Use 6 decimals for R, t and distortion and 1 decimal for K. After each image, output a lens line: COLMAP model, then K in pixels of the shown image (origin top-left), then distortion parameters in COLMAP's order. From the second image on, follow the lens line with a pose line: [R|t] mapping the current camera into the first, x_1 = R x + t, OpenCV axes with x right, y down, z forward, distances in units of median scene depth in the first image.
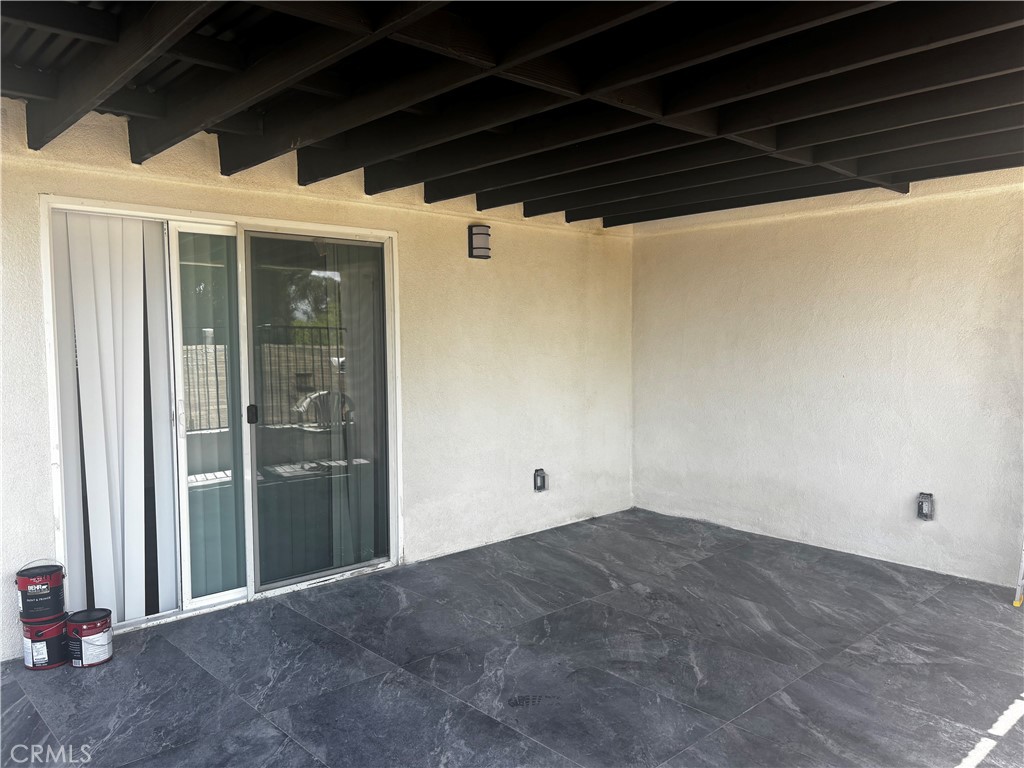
lens RADIAL K [[776.1, 0, 510.4], [0, 776.1, 384.7], [0, 0, 1]] dist [0.027318, -0.035946]
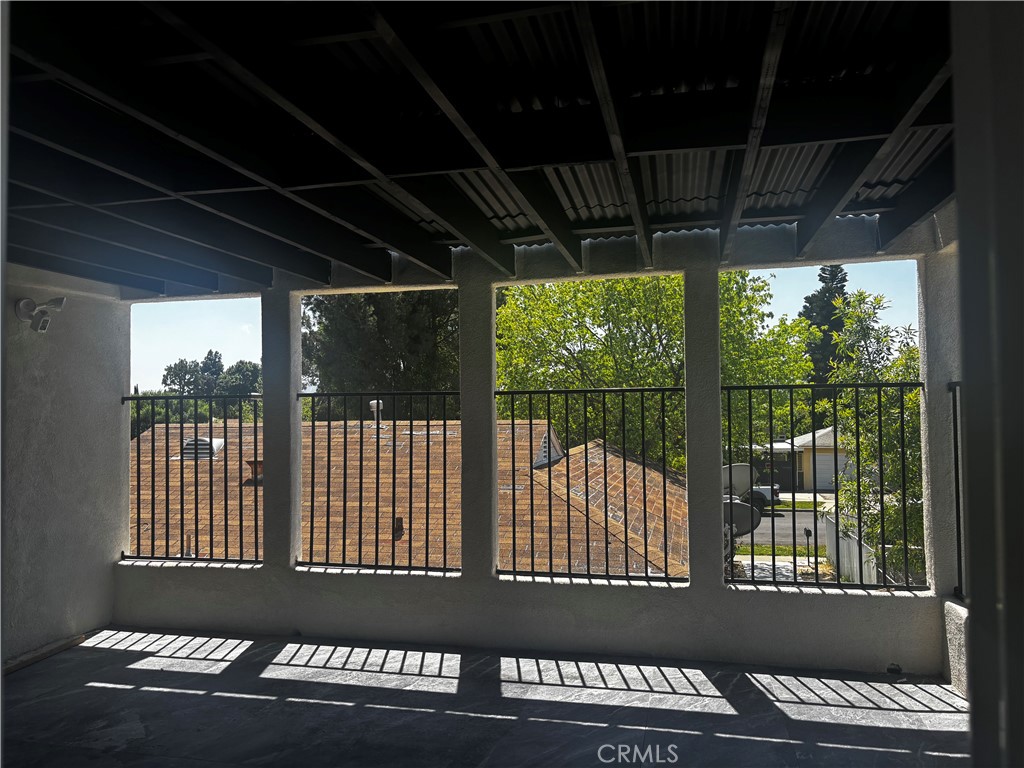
lens RADIAL K [[776.1, 0, 510.2], [0, 776.1, 385.0], [0, 0, 1]] dist [0.027318, -0.035946]
pose [[-0.561962, 0.037122, 0.826330, -0.728905], [0.067966, 0.997687, 0.001402, -0.080539], [-0.824366, 0.056950, -0.563185, 1.282356]]
